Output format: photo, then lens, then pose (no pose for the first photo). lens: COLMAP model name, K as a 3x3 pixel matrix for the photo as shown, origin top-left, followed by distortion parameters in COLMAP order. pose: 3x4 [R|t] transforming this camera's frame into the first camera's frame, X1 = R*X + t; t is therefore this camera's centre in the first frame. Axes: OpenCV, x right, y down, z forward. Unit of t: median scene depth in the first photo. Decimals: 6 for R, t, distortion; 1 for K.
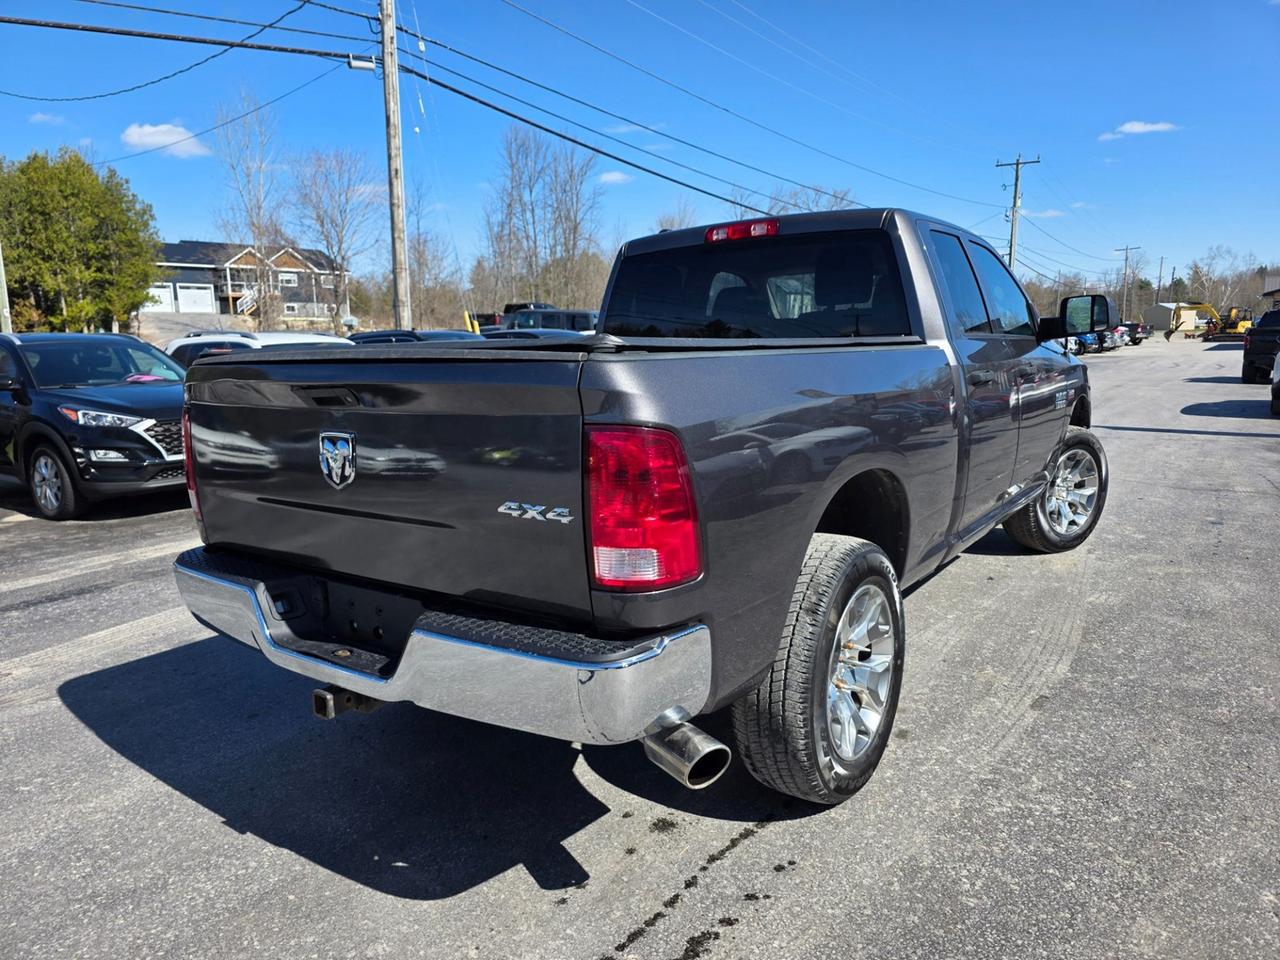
lens RADIAL K [[850.7, 0, 642.1], [0, 850.7, 469.6], [0, 0, 1]] dist [0.061315, -0.061361]
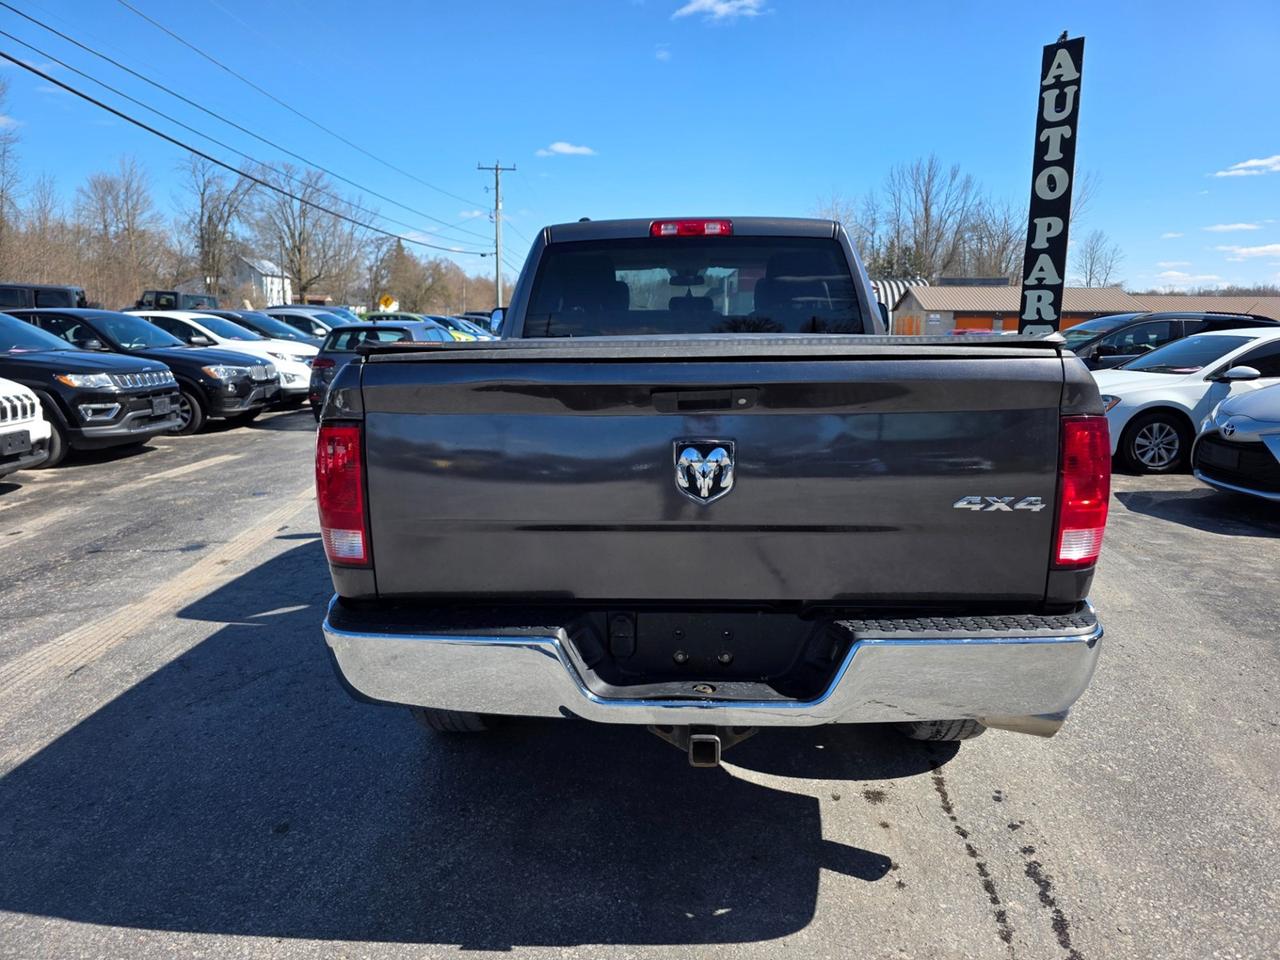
lens RADIAL K [[850.7, 0, 642.1], [0, 850.7, 469.6], [0, 0, 1]] dist [0.061315, -0.061361]
pose [[0.843129, -0.069001, 0.533265, -0.830945], [0.063212, 0.997575, 0.029138, -0.039334], [-0.533982, 0.009141, 0.845446, 0.279709]]
